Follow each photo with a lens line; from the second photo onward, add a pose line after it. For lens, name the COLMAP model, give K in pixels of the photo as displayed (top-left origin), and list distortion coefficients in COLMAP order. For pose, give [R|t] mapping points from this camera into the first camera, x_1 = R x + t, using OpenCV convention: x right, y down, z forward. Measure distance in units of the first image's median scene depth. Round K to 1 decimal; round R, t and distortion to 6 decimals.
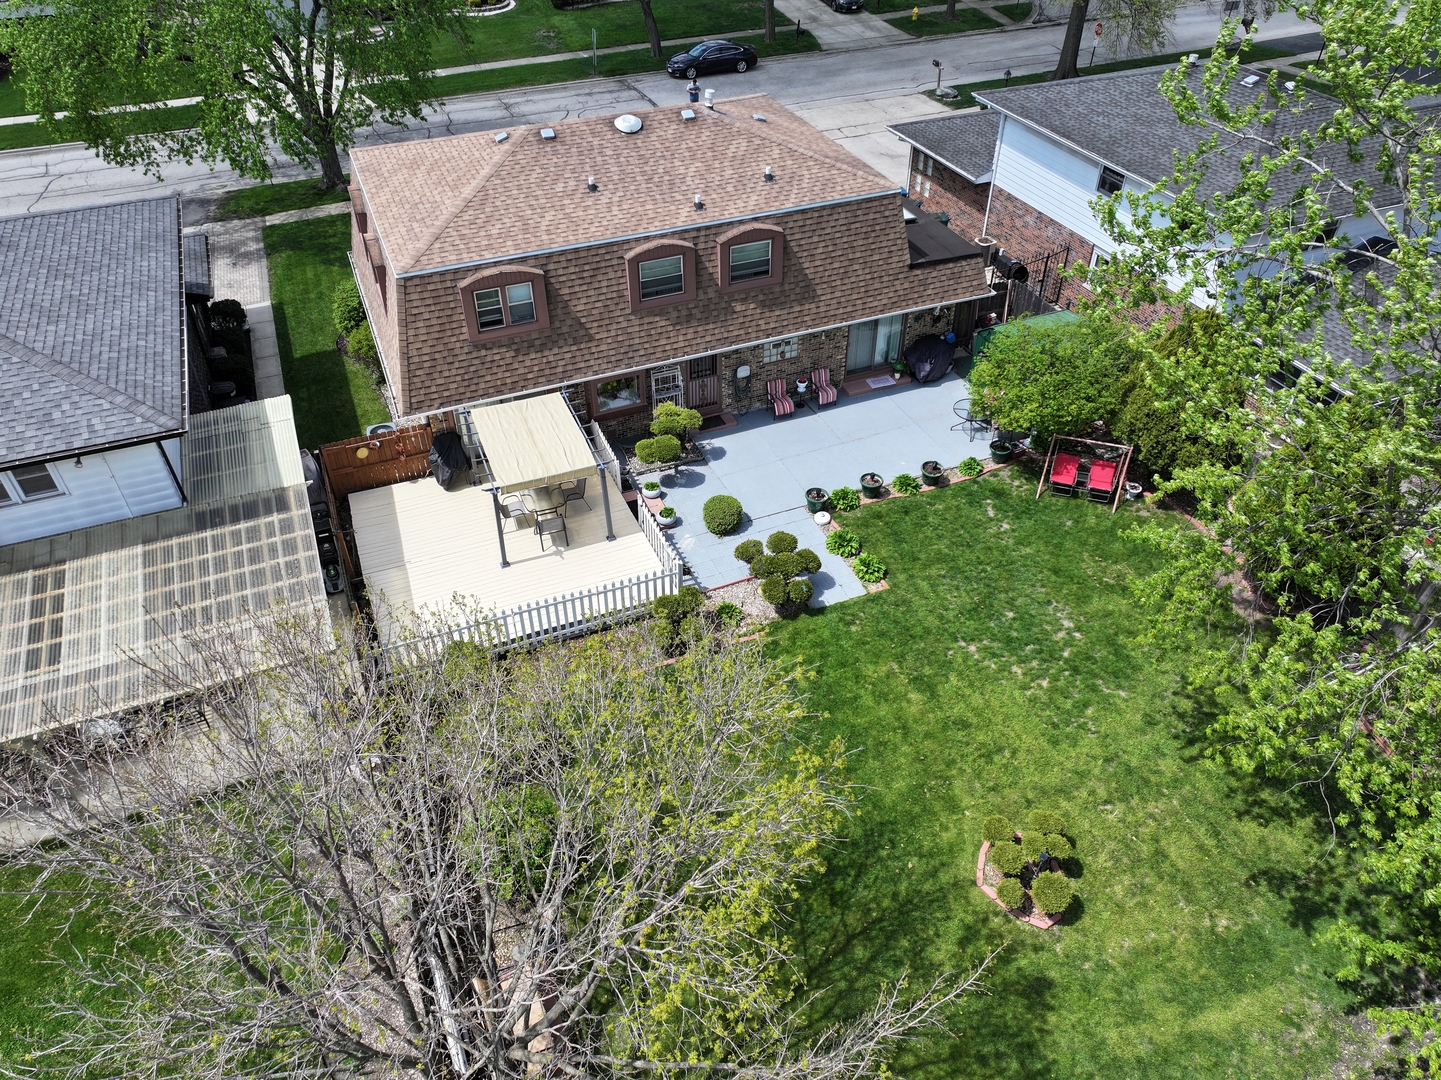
lens RADIAL K [[1013.1, 0, 720.4], [0, 1013.1, 544.2], [0, 0, 1]] dist [-0.000857, 0.019823]
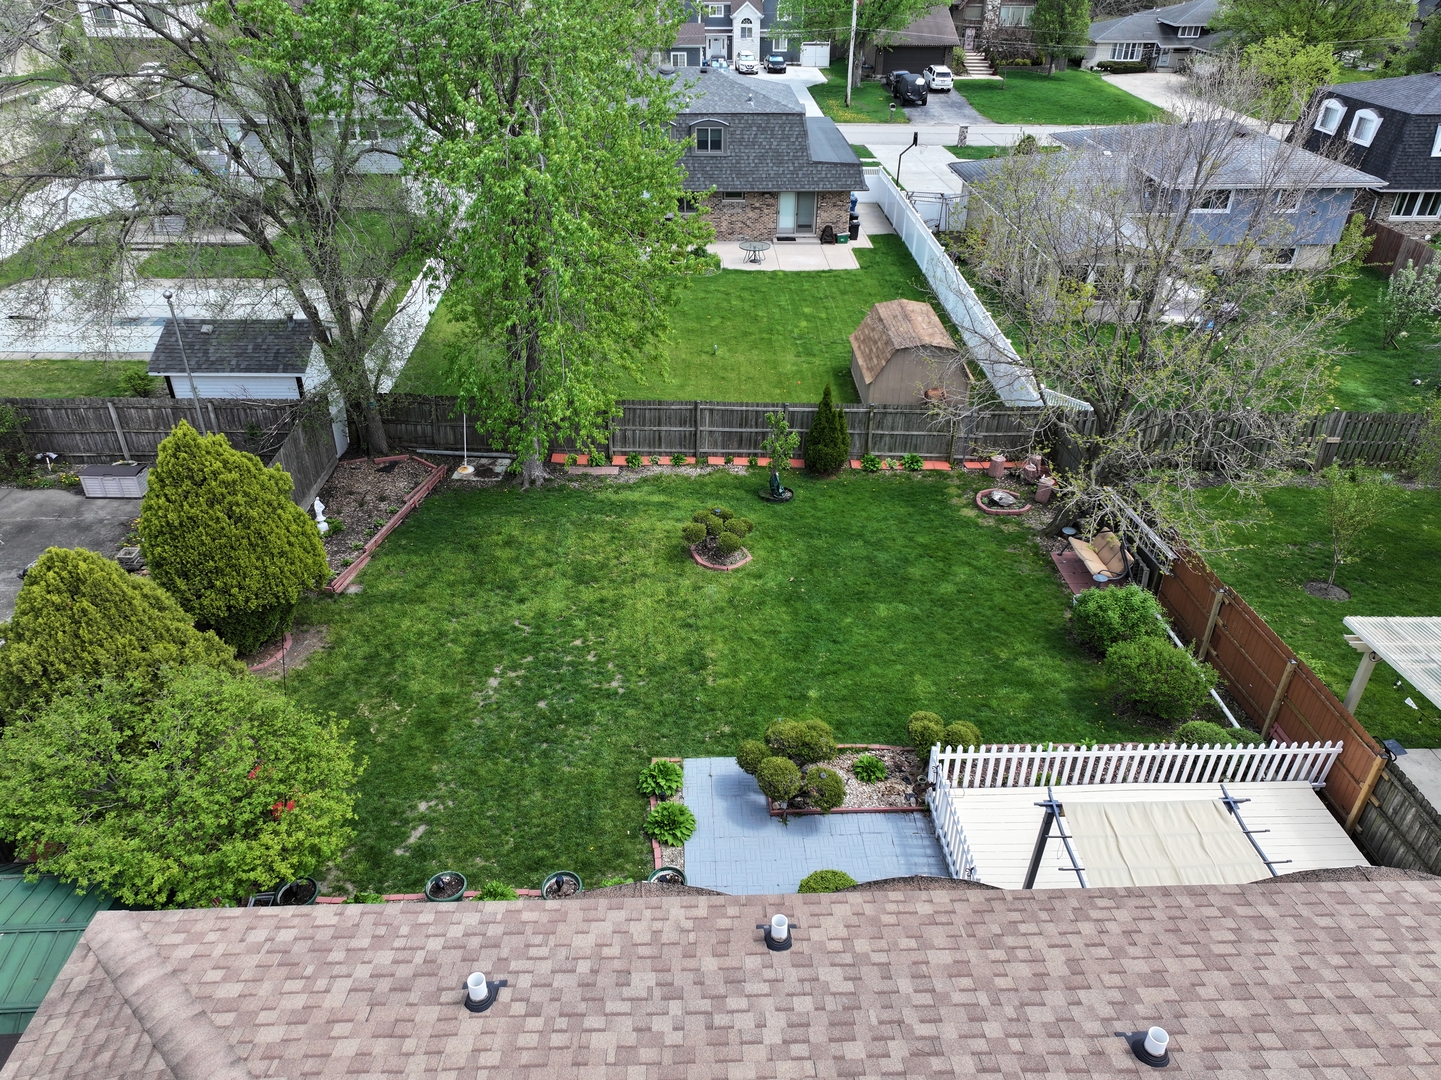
lens RADIAL K [[1013.1, 0, 721.8], [0, 1013.1, 539.6], [0, 0, 1]] dist [-0.000857, 0.019823]
pose [[-0.936152, -0.189705, 0.296025, -0.071263], [0.223699, 0.328185, 0.917743, -0.635460], [-0.271252, 0.925368, -0.264795, 0.928955]]
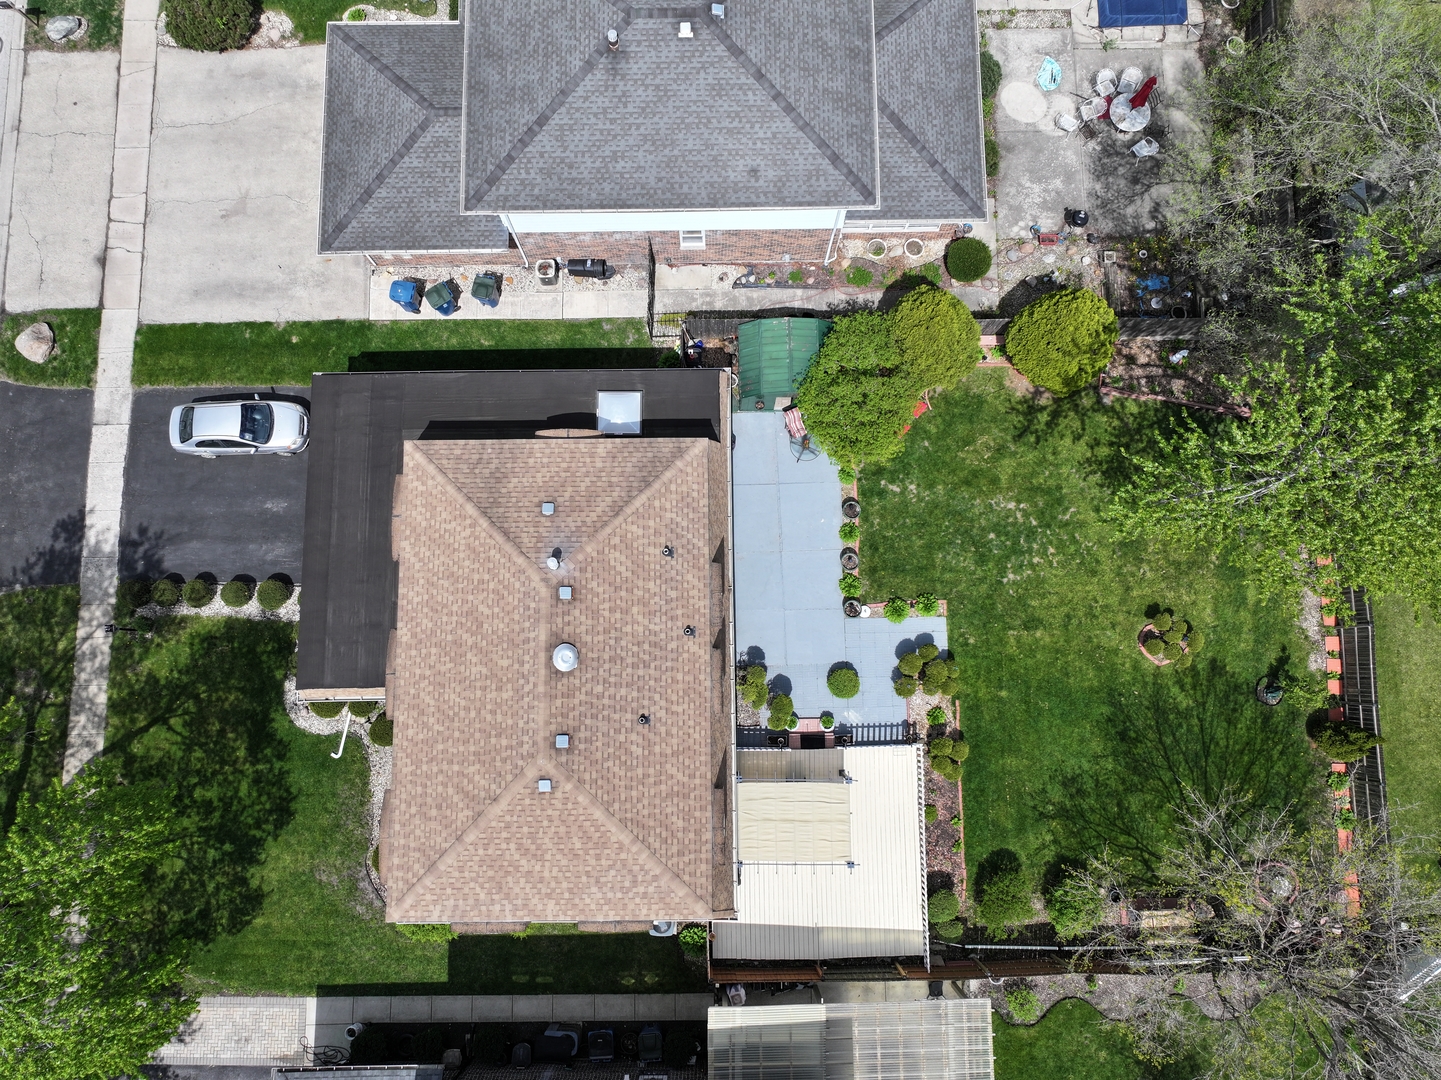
lens RADIAL K [[1013.1, 0, 722.5], [0, 1013.1, 536.6], [0, 0, 1]] dist [-0.000857, 0.019823]
pose [[0.373025, -0.916122, 0.146879, -0.071354], [0.598941, 0.358667, 0.715980, -1.083198], [-0.708606, -0.179106, 0.682495, 0.233543]]
